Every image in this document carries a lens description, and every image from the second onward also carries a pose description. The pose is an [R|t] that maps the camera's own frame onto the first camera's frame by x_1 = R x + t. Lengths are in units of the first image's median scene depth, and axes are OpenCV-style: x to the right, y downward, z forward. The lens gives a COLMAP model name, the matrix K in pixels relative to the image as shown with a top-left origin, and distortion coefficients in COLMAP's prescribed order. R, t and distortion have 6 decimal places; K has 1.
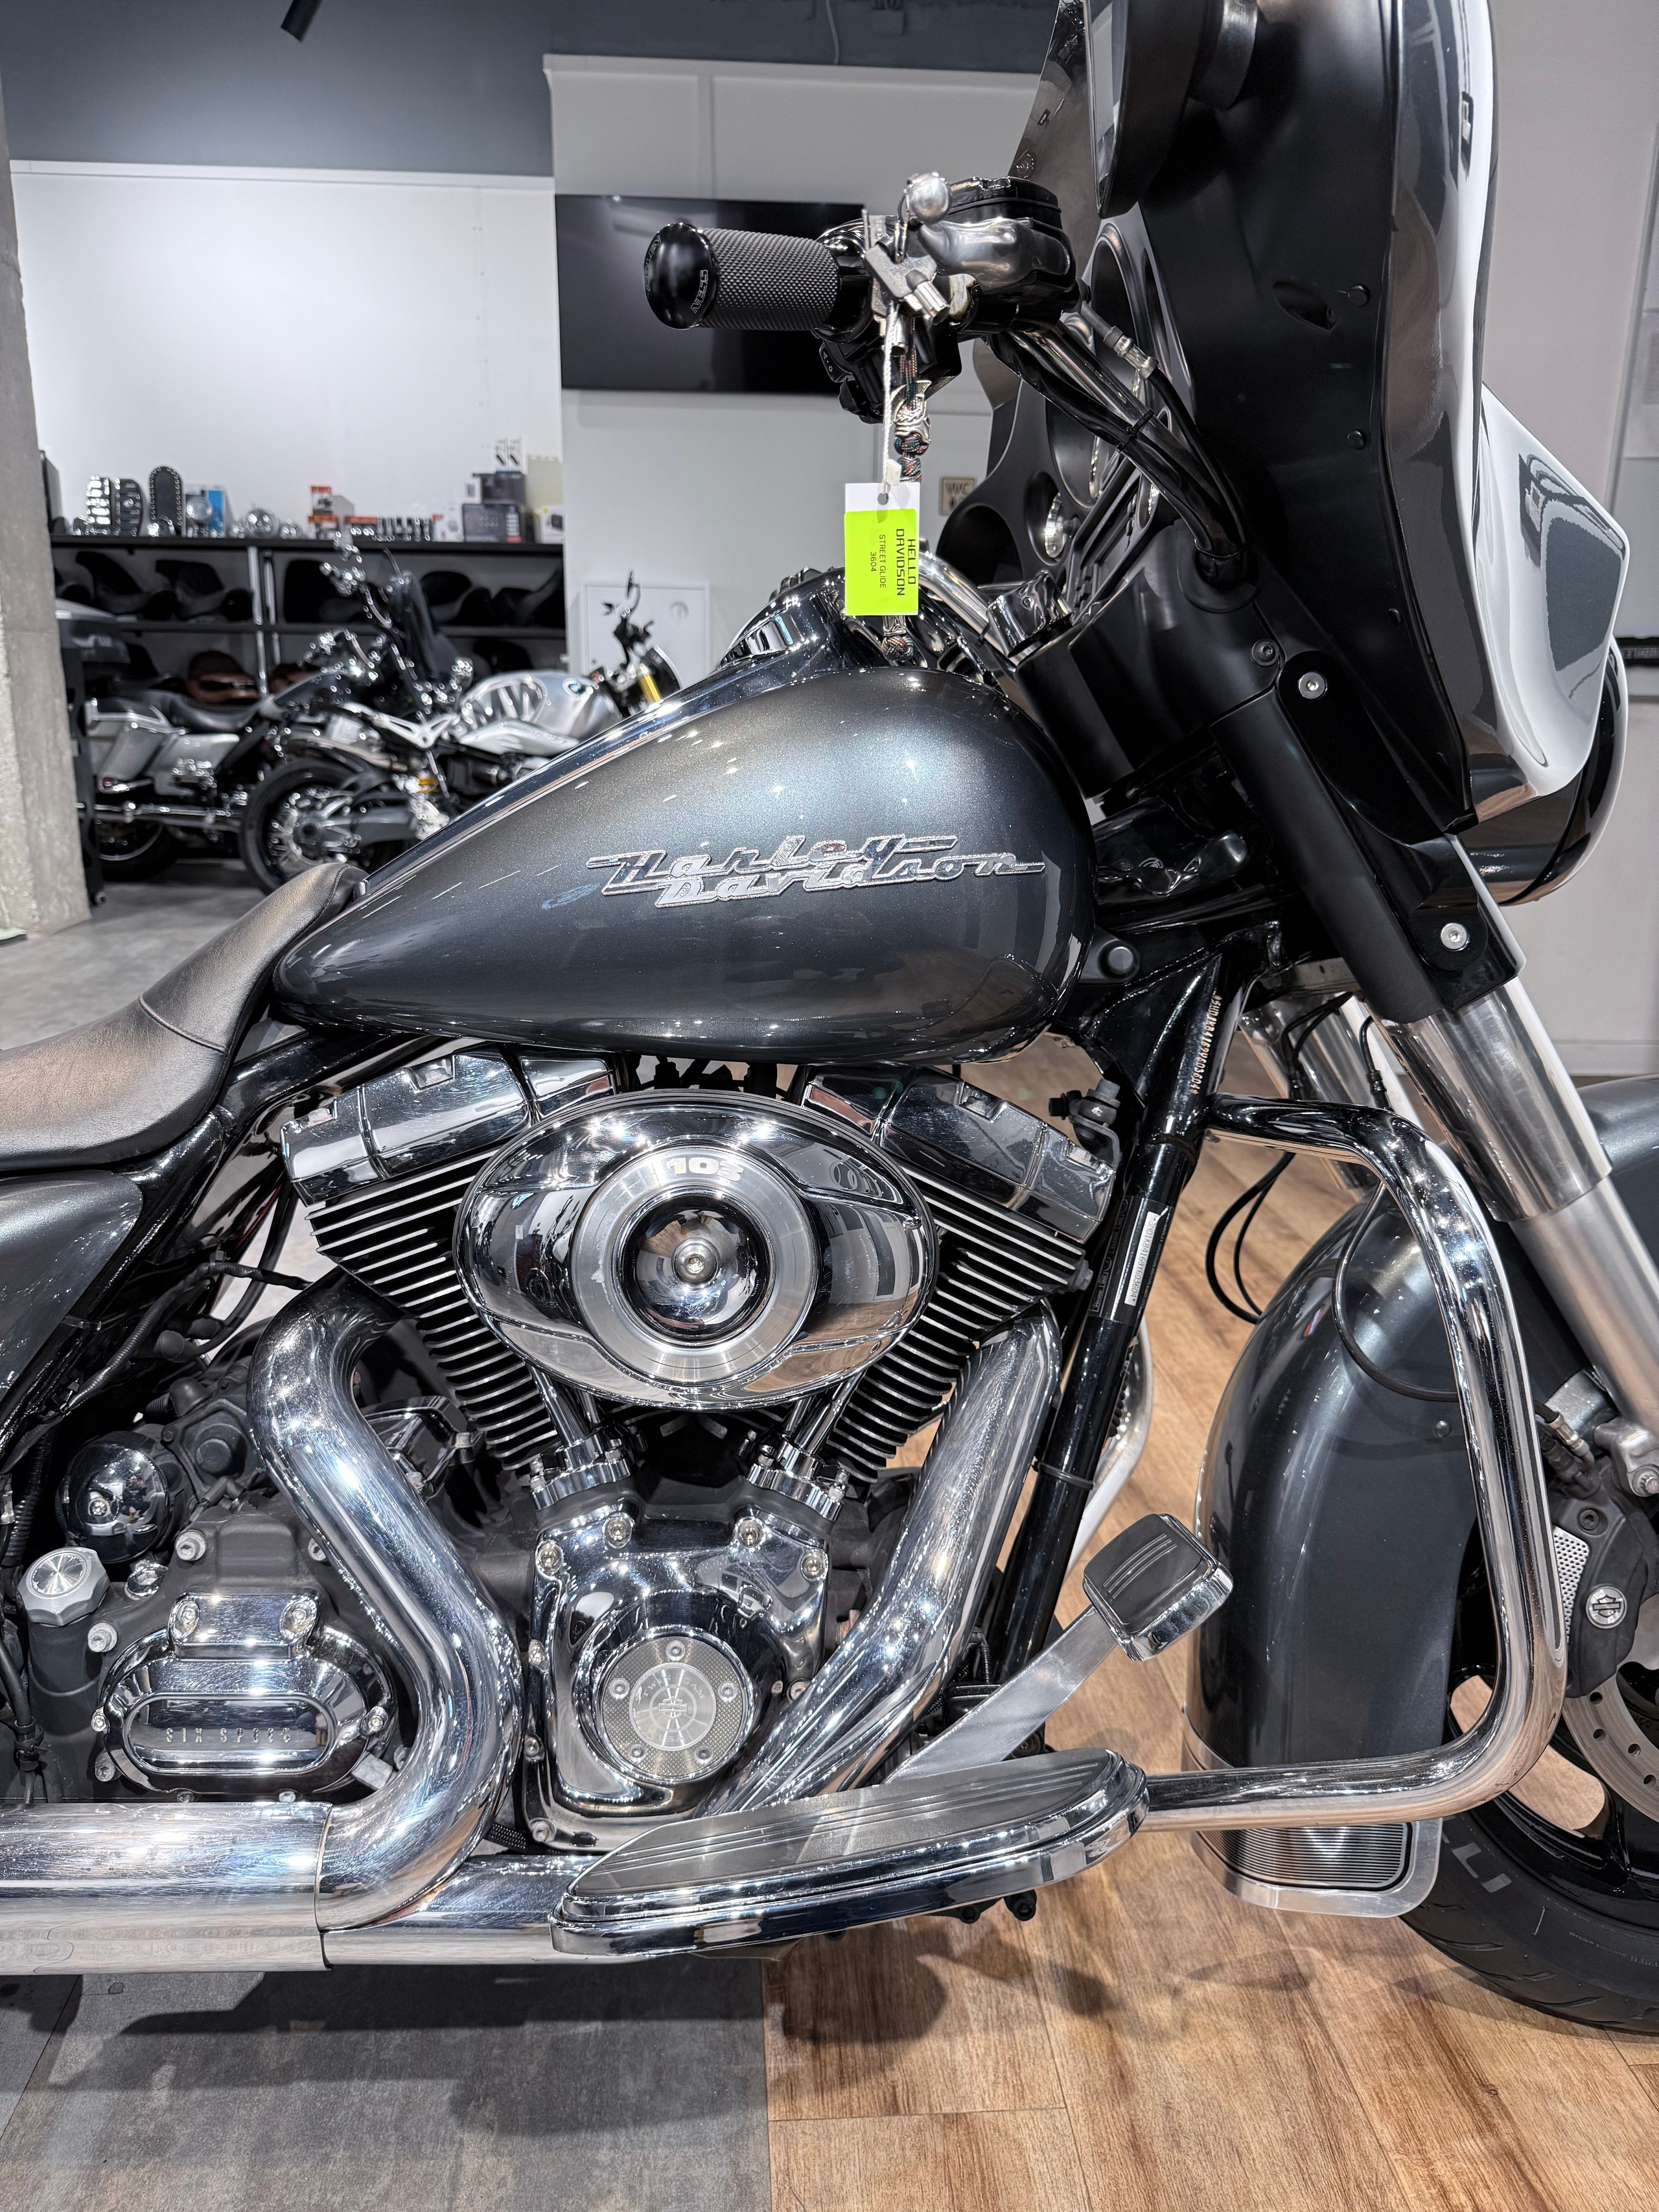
lens RADIAL K [[1573.2, 0, 831.8], [0, 1573.2, 1107.9], [0, 0, 1]] dist [-0.009758, -0.002893]
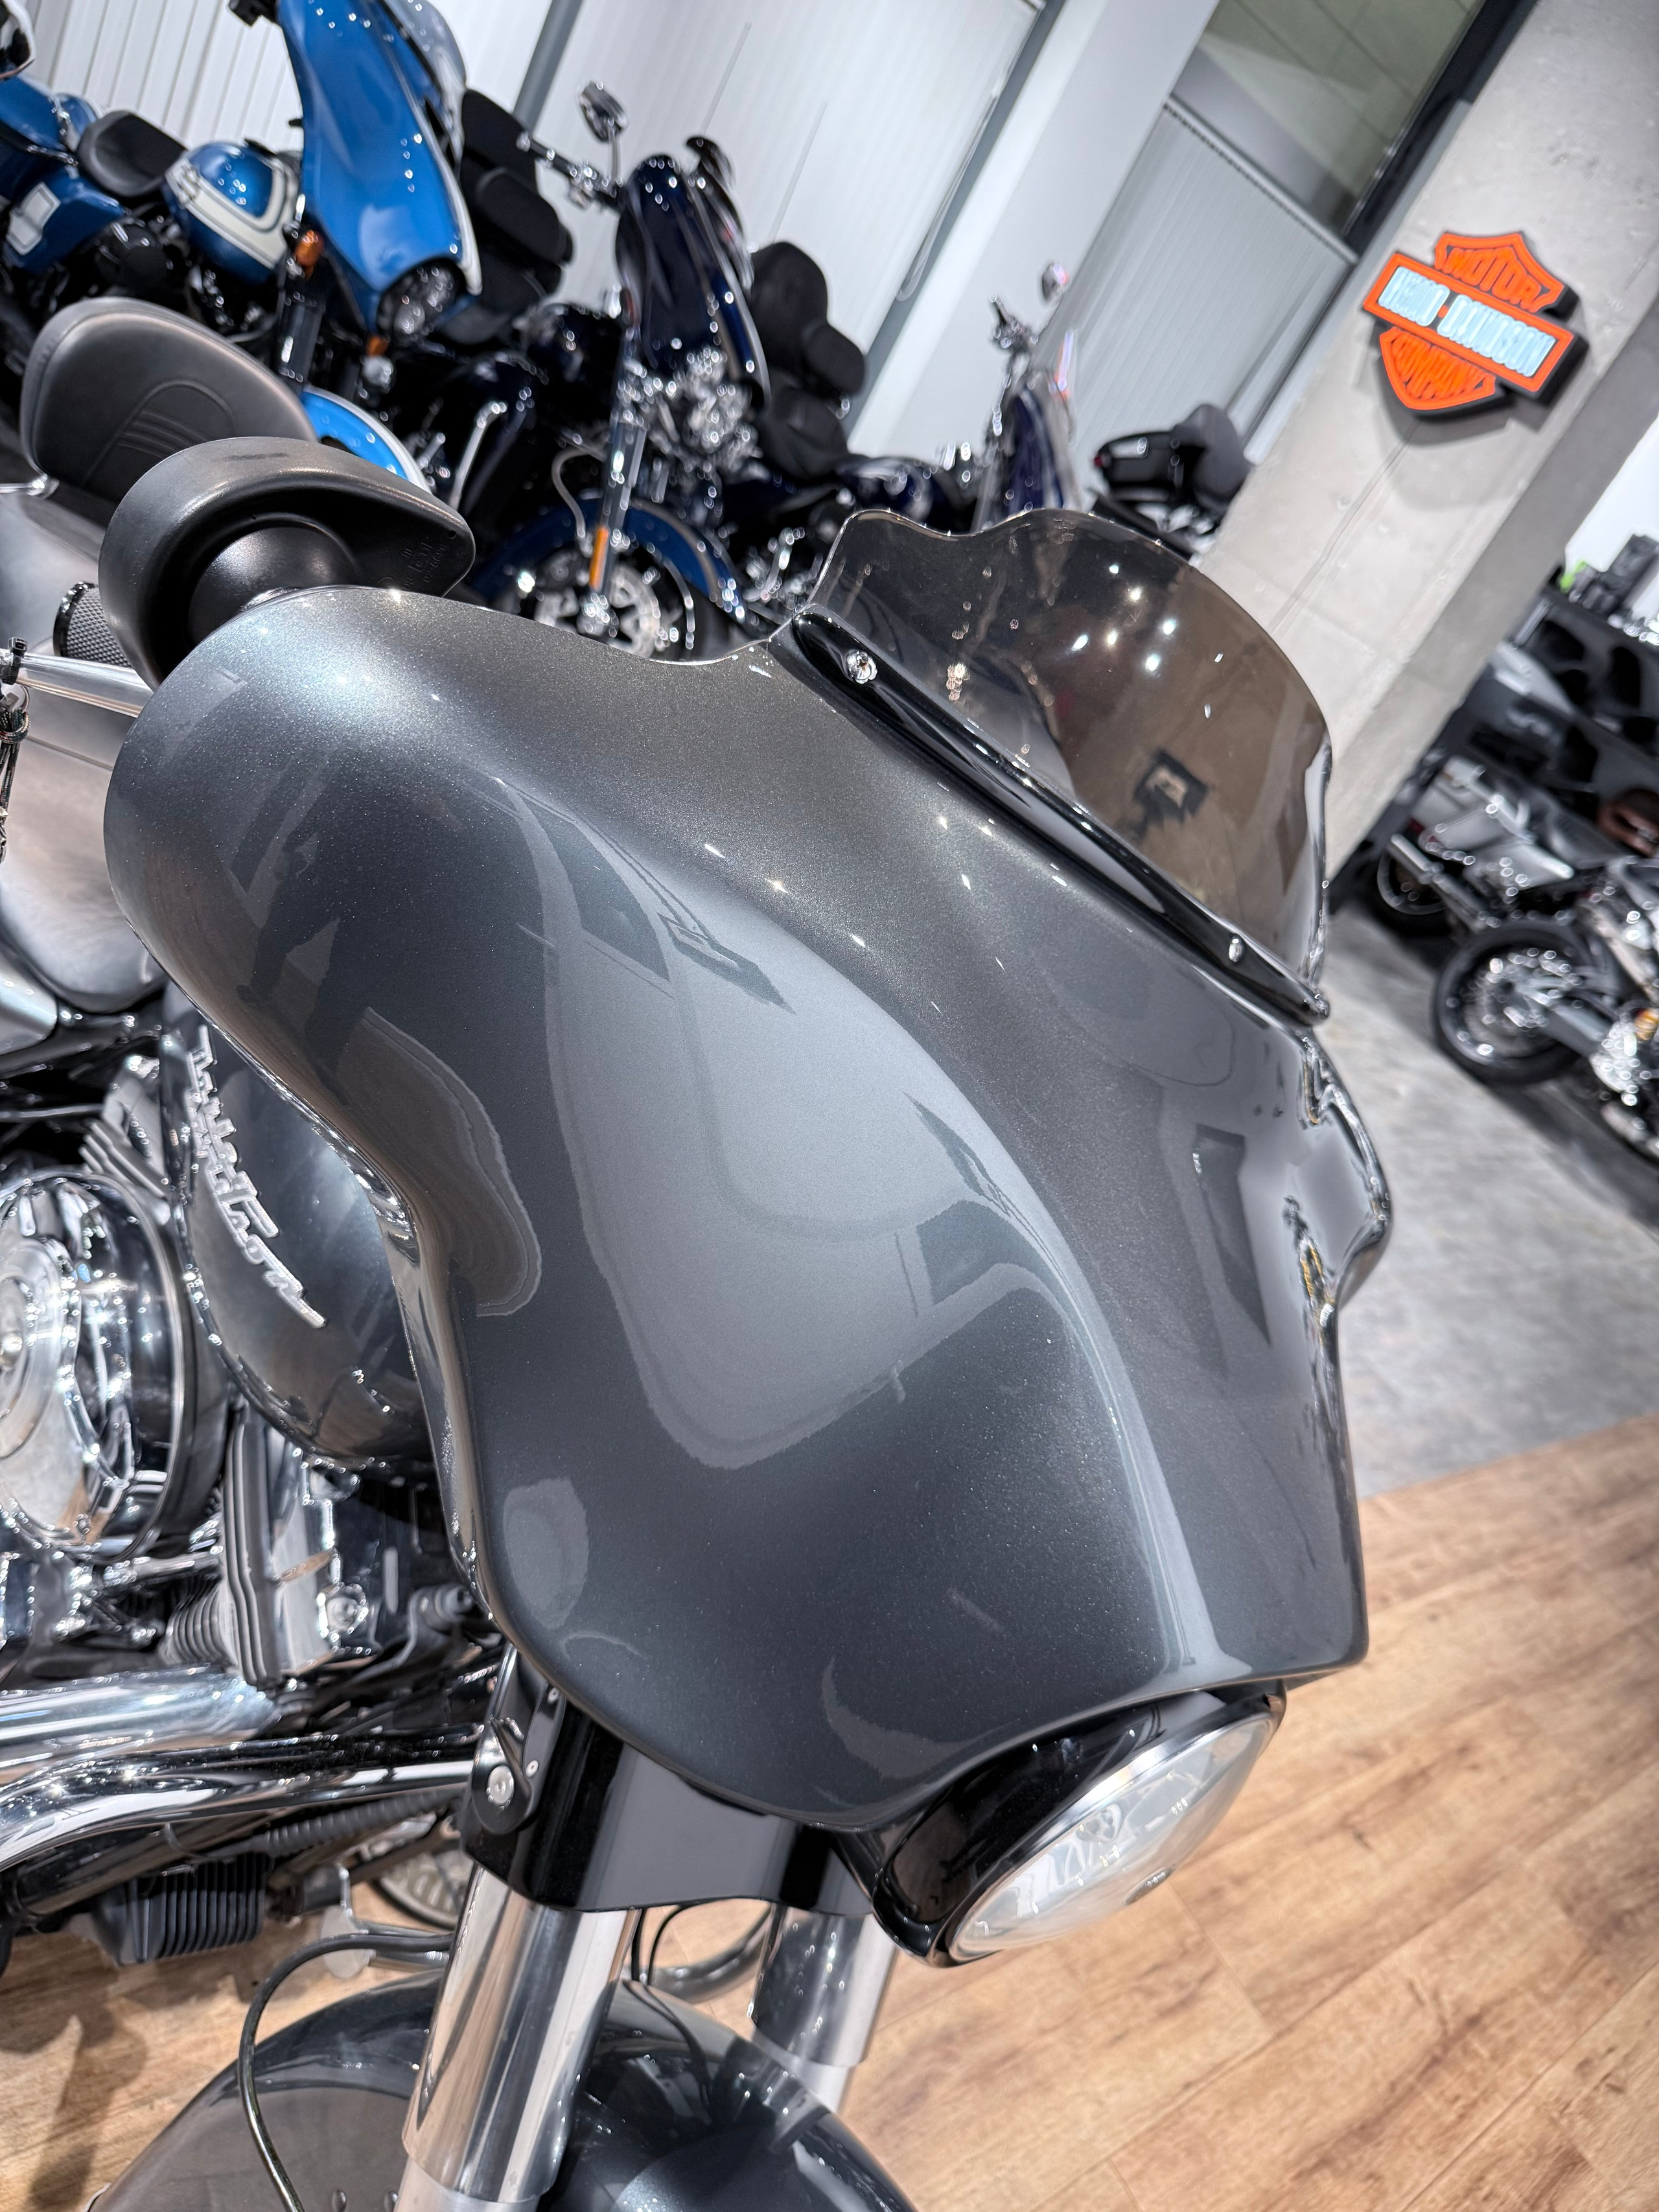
lens RADIAL K [[1576.9, 0, 843.7], [0, 1576.9, 1128.3], [0, 0, 1]] dist [-0.025100, 0.002003]
pose [[0.475145, 0.620319, -0.624053, 0.116509], [-0.627297, 0.736150, 0.254129, -0.099528], [0.617037, 0.270718, 0.738902, 0.073978]]
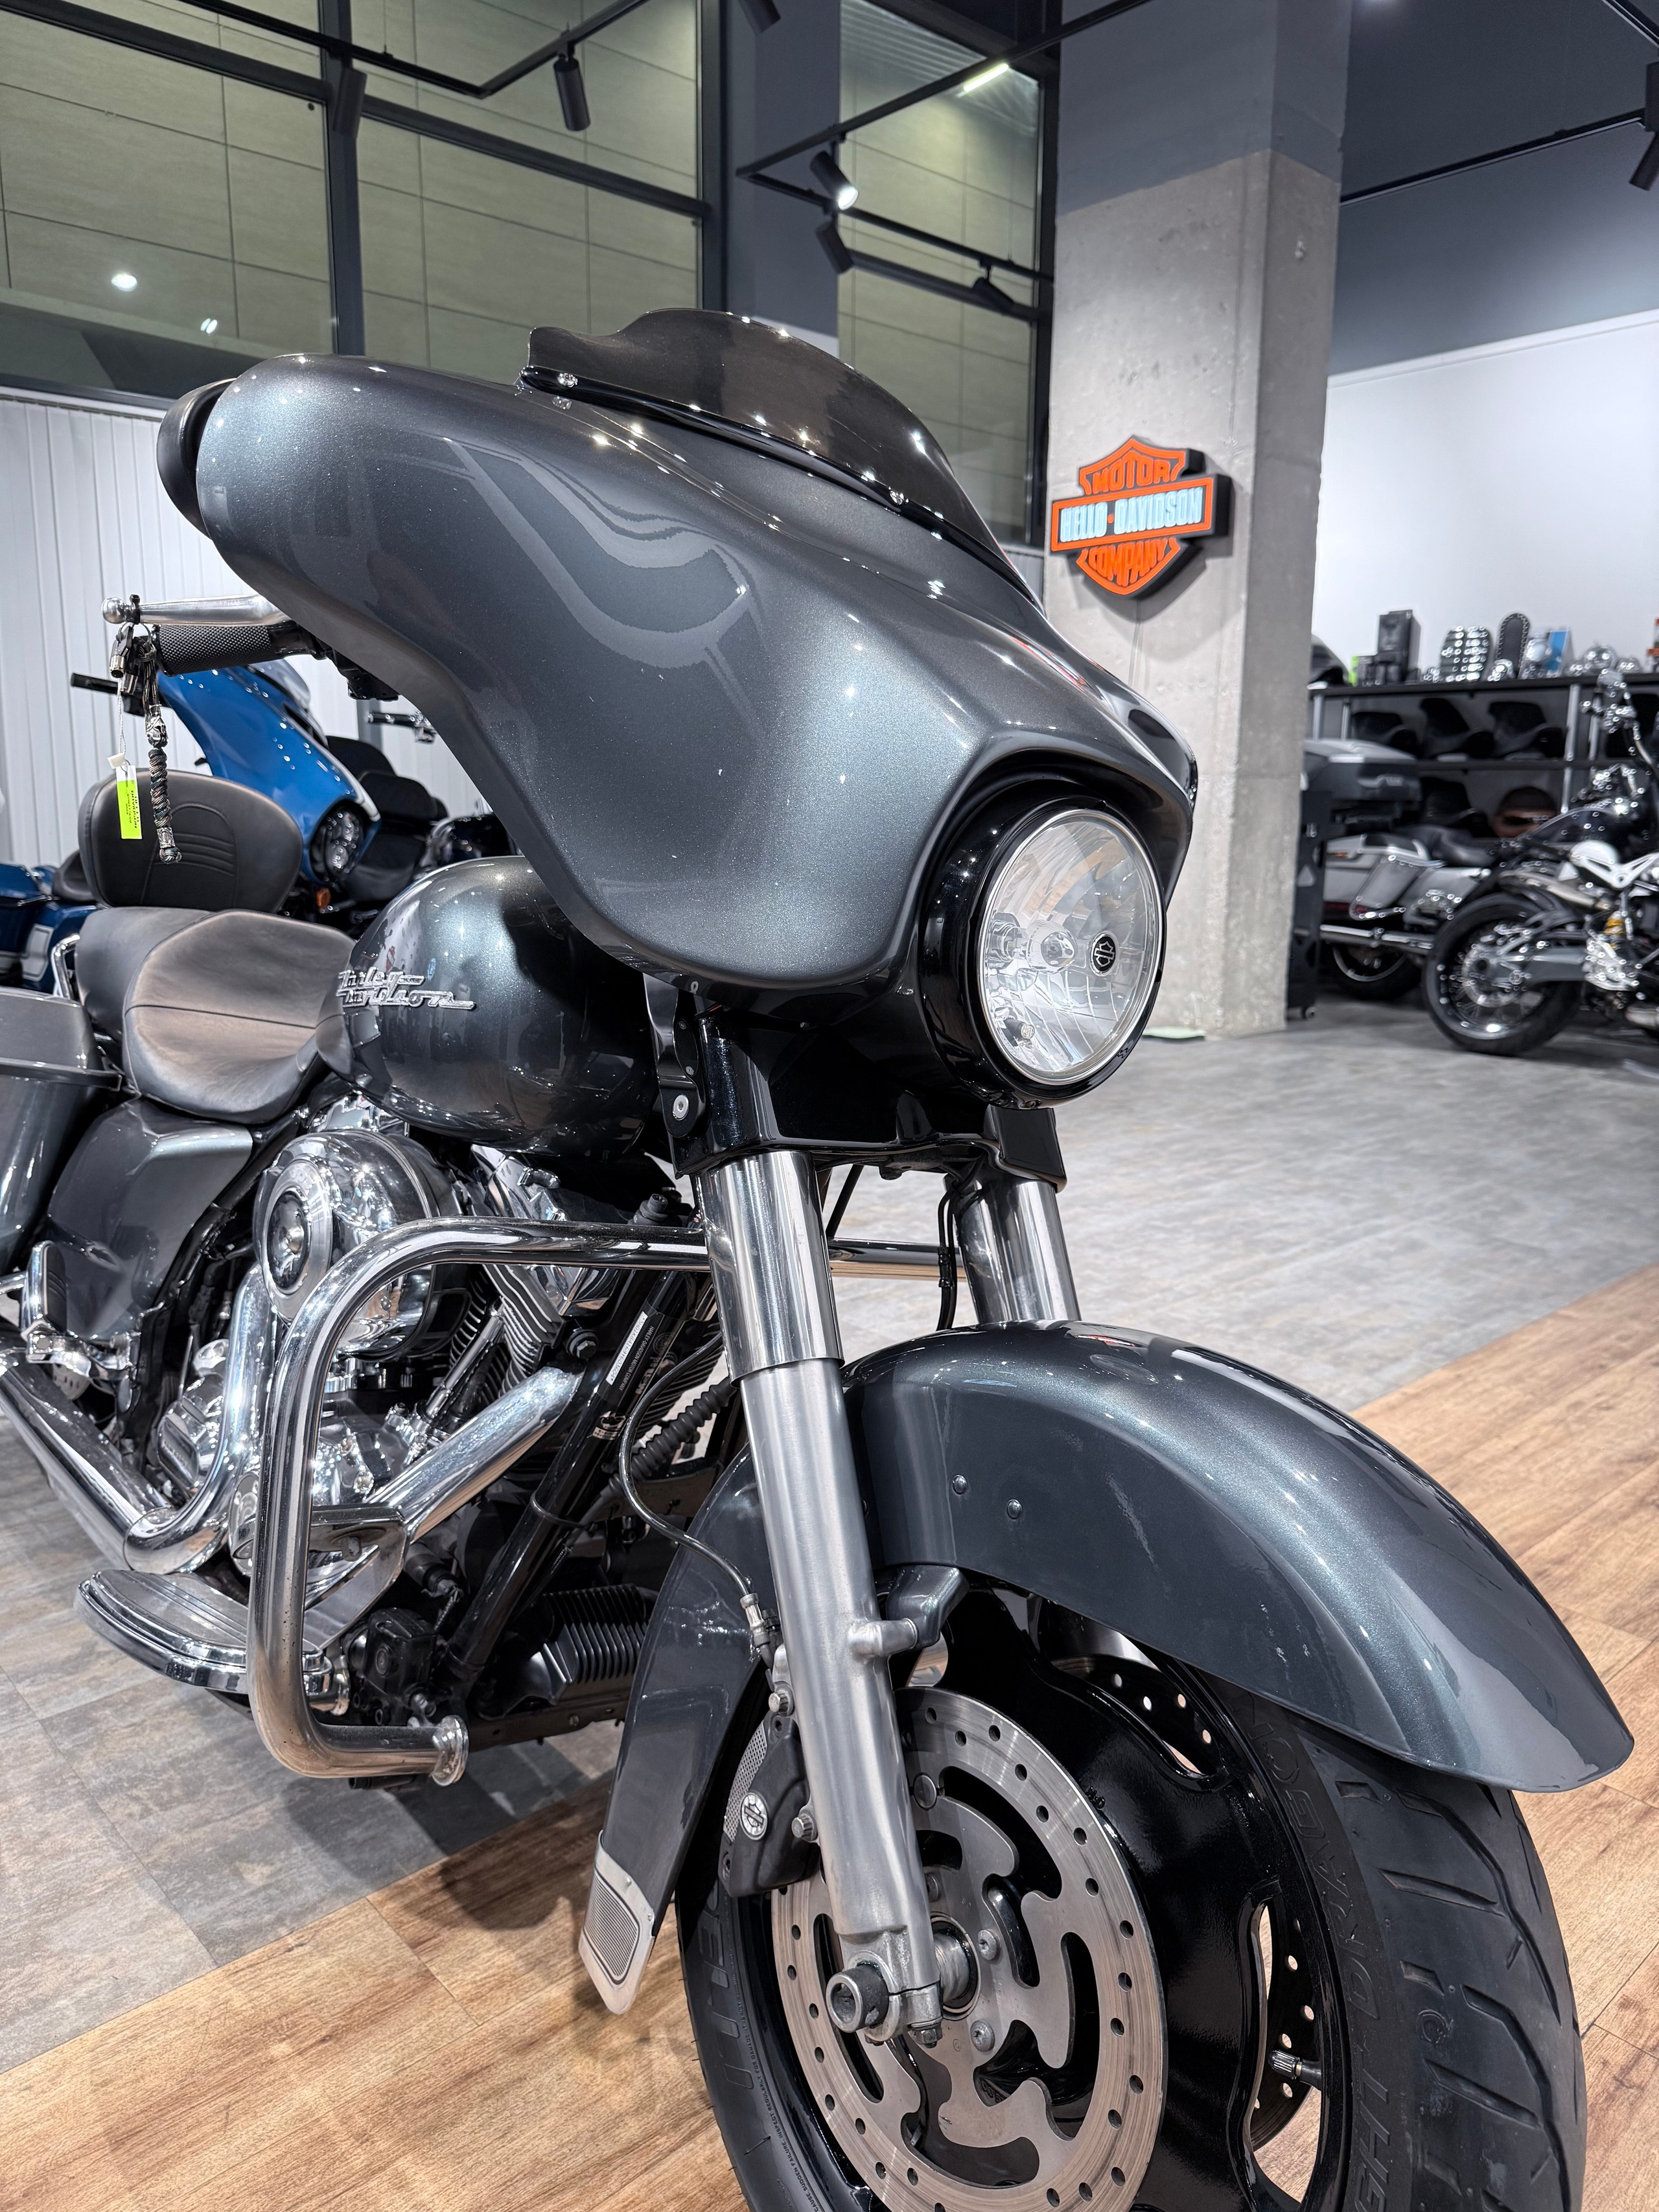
lens RADIAL K [[1573.2, 0, 831.8], [0, 1573.2, 1107.9], [0, 0, 1]] dist [-0.009758, -0.002893]
pose [[0.609239, 0.138037, -0.780880, 0.205166], [-0.197779, 0.980064, 0.018940, -0.022917], [0.767927, 0.142902, 0.624394, 0.063194]]
